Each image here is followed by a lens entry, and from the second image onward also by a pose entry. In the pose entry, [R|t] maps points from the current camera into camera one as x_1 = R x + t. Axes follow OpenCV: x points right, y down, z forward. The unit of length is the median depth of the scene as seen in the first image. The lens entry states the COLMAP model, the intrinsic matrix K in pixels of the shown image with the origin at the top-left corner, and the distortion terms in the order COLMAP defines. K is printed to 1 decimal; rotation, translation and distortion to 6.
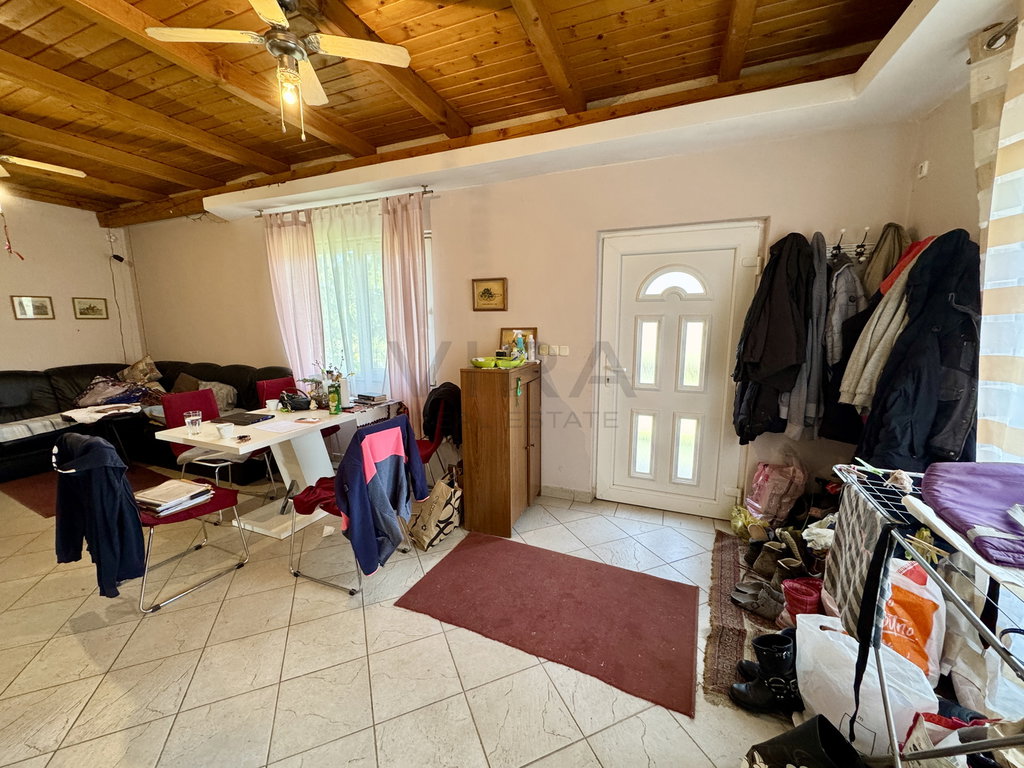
lens RADIAL K [[405.2, 0, 510.4], [0, 405.2, 384.6], [0, 0, 1]] dist [-0.001813, 0.000614]
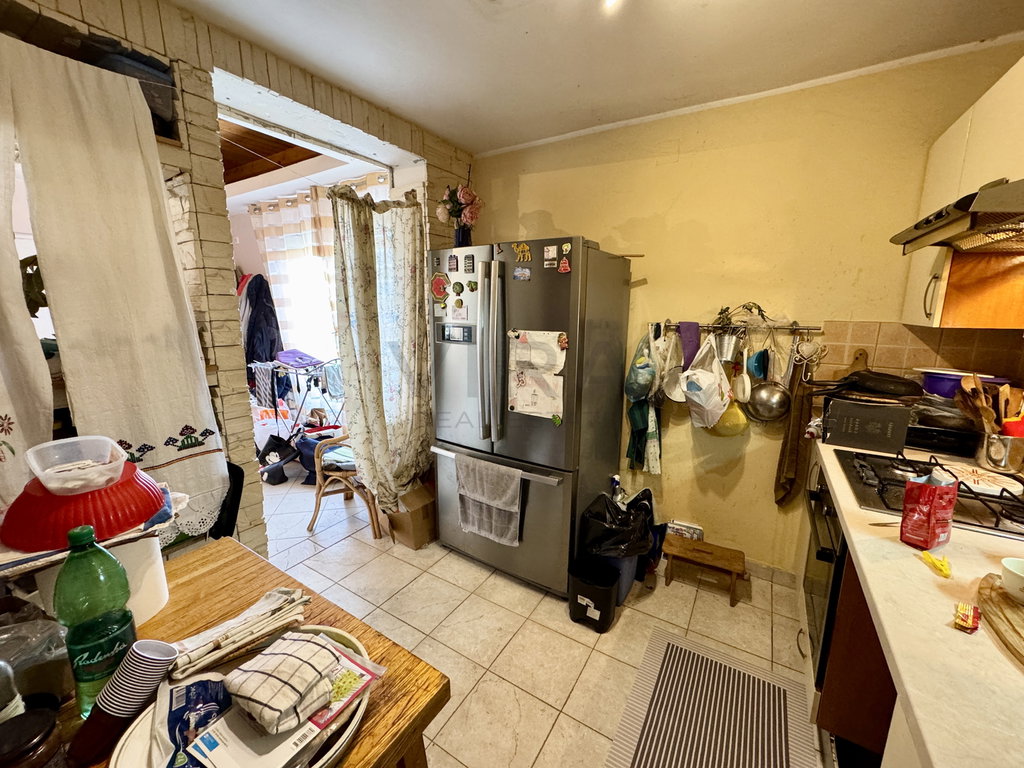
lens RADIAL K [[405.2, 0, 513.6], [0, 405.2, 385.6], [0, 0, 1]] dist [-0.001813, 0.000614]
pose [[0.173410, -0.174269, 0.969309, -0.616335], [0.147311, 0.977737, 0.149431, 0.082276], [-0.973770, 0.116877, 0.195221, -0.495768]]
